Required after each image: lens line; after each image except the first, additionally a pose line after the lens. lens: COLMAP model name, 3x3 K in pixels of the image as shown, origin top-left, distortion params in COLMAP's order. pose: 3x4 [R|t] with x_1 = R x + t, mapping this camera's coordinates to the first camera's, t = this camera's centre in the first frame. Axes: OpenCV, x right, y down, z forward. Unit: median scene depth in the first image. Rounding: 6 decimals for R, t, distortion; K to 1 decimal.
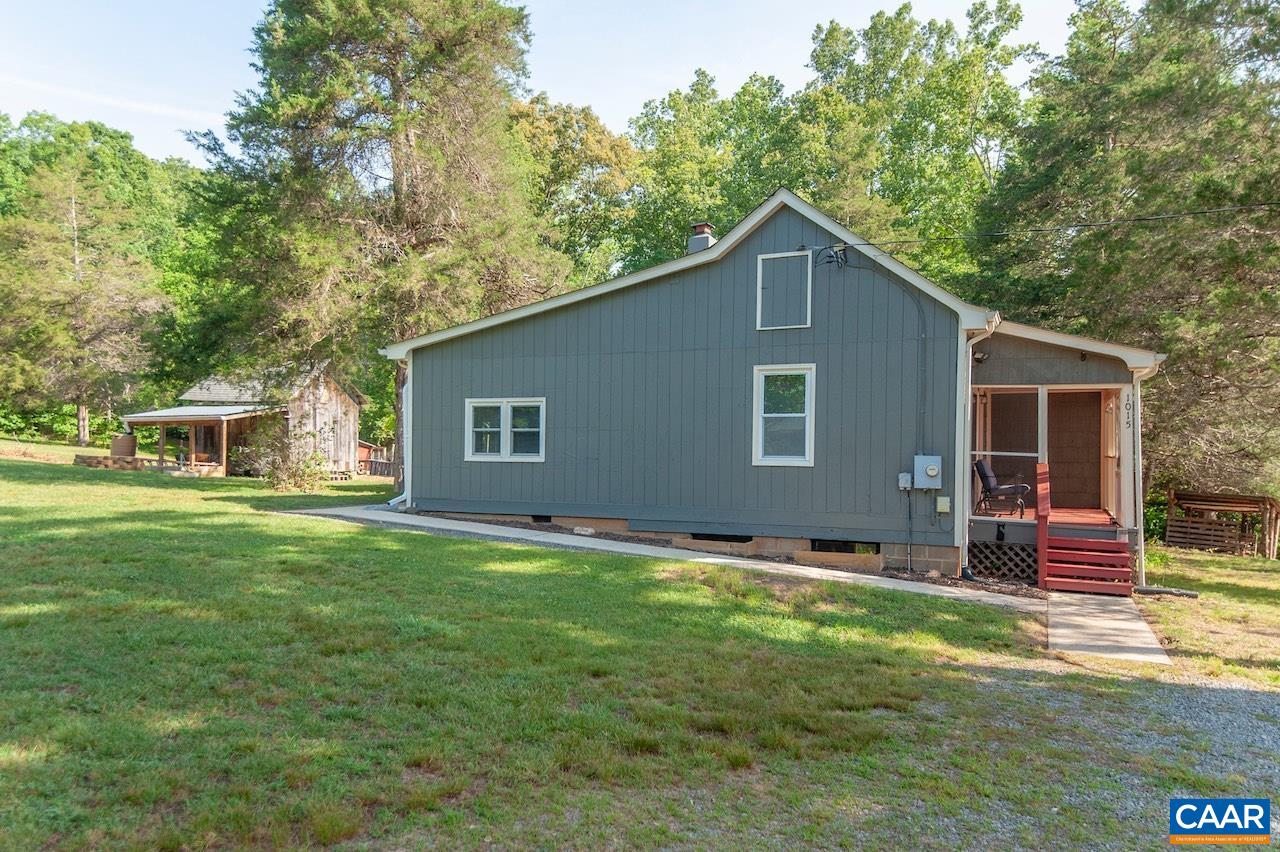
lens RADIAL K [[897.4, 0, 596.4], [0, 897.4, 436.1], [0, 0, 1]] dist [0.109538, 0.005600]
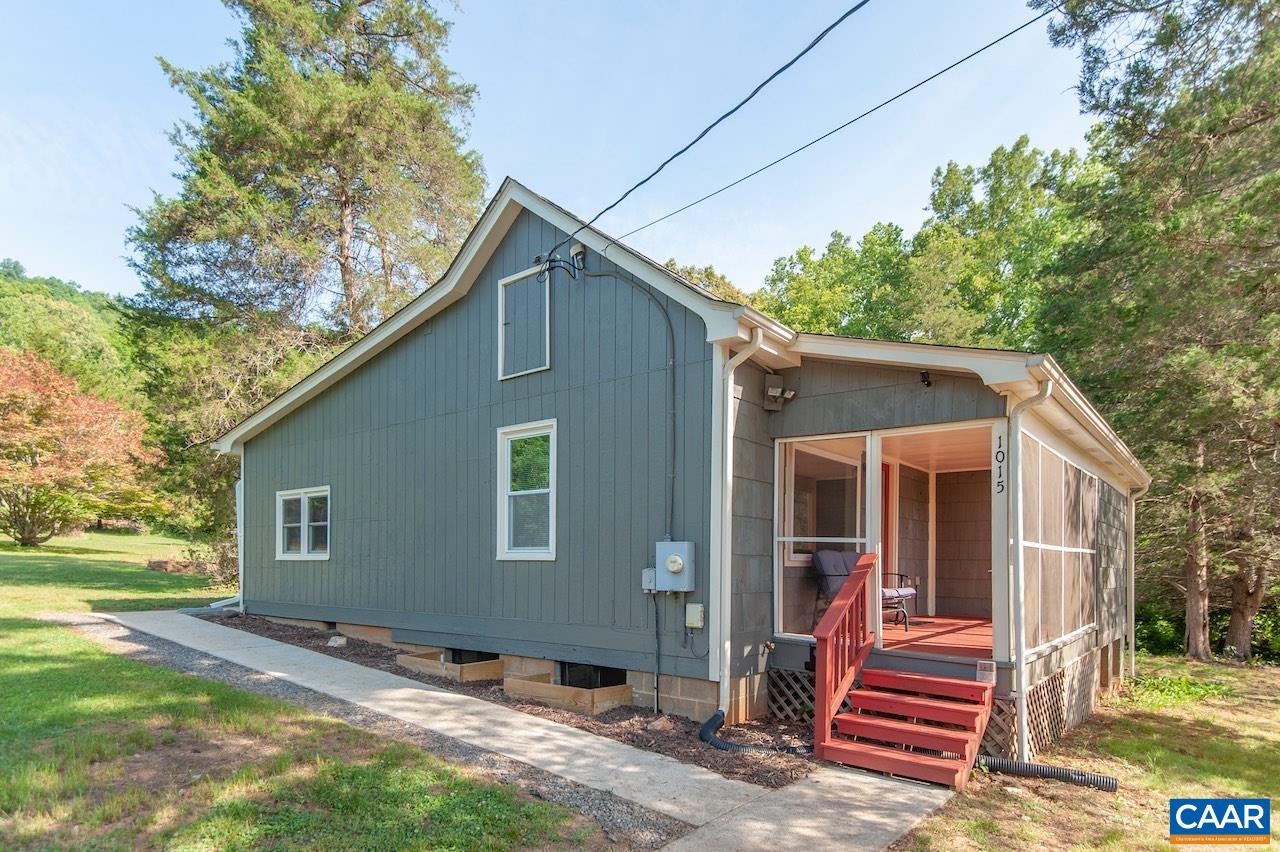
lens RADIAL K [[686.8, 0, 623.6], [0, 686.8, 543.0], [0, 0, 1]] dist [0.052580, -0.000323]
pose [[0.965689, -0.012575, -0.259396, 0.383138], [0.008503, 0.999822, -0.016817, 0.025647], [0.259562, 0.014034, 0.965625, 0.424653]]
